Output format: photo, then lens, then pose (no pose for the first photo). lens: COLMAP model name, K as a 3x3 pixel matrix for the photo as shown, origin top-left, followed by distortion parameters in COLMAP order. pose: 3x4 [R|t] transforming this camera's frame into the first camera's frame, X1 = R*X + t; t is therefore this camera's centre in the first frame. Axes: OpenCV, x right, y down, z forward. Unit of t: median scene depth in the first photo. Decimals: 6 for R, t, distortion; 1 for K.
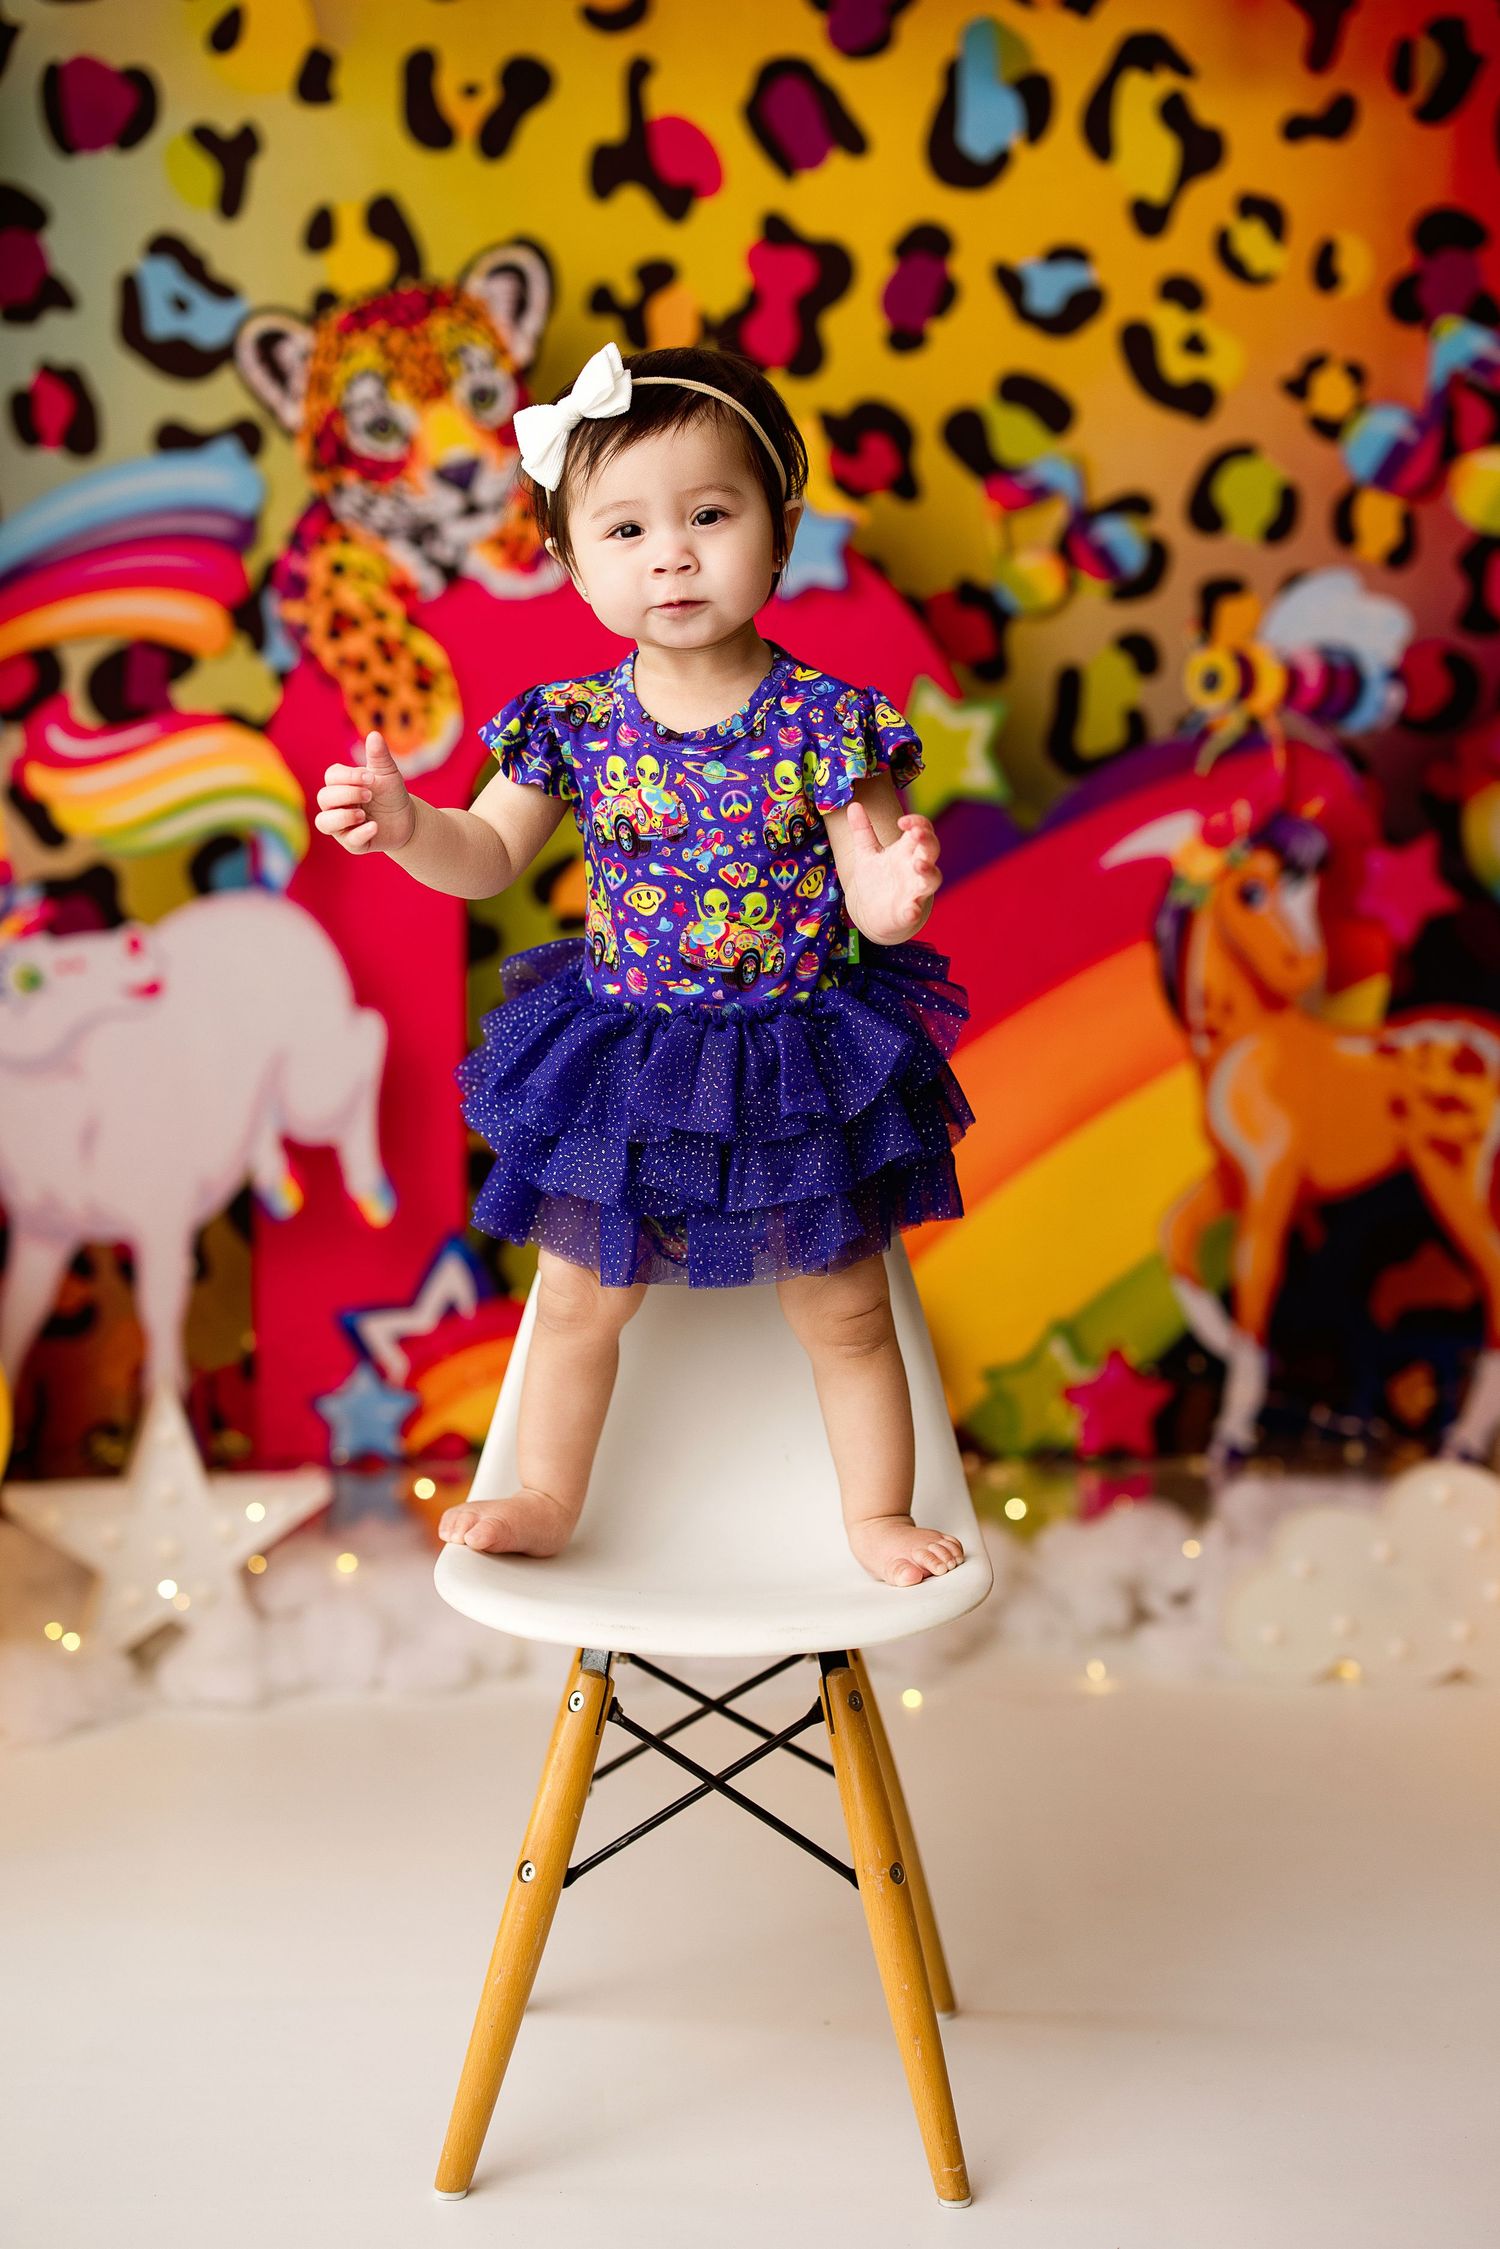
lens RADIAL K [[3516.4, 0, 748.9], [0, 3516.4, 1063.1], [0, 0, 1]] dist [0.003235, 0.000000]
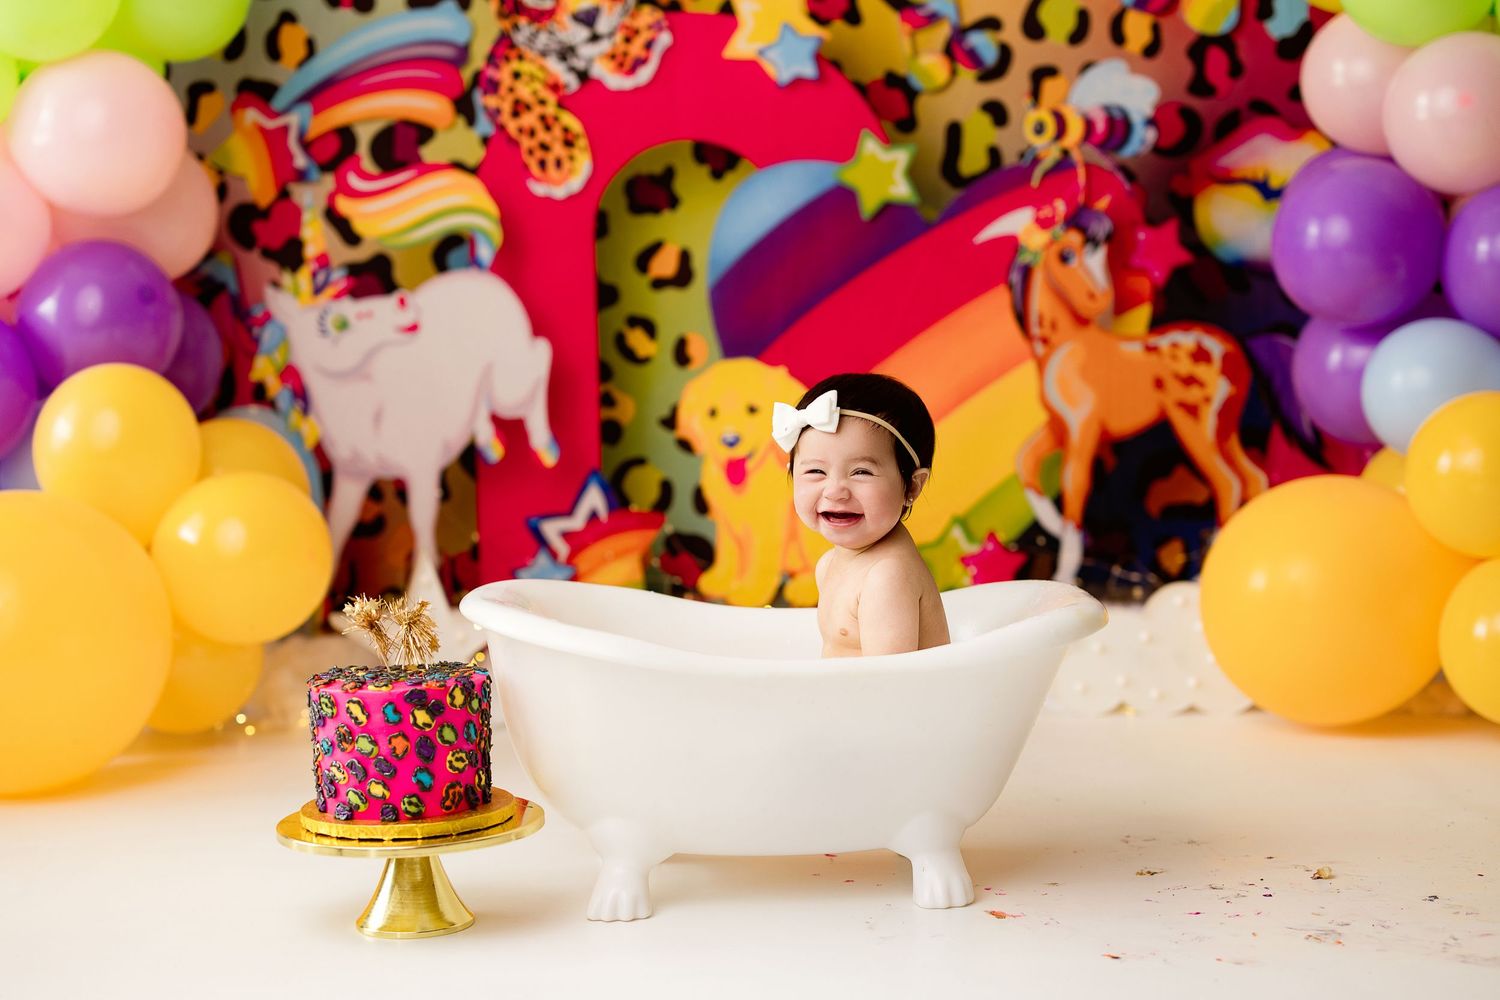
lens RADIAL K [[2473.7, 0, 750.4], [0, 2473.7, 546.8], [0, 0, 1]] dist [0.014922, 0.000000]
pose [[0.998791, -0.020810, -0.044533, 0.043011], [0.020899, 0.999780, 0.001542, 0.085631], [0.044491, -0.002470, 0.999007, -0.181008]]
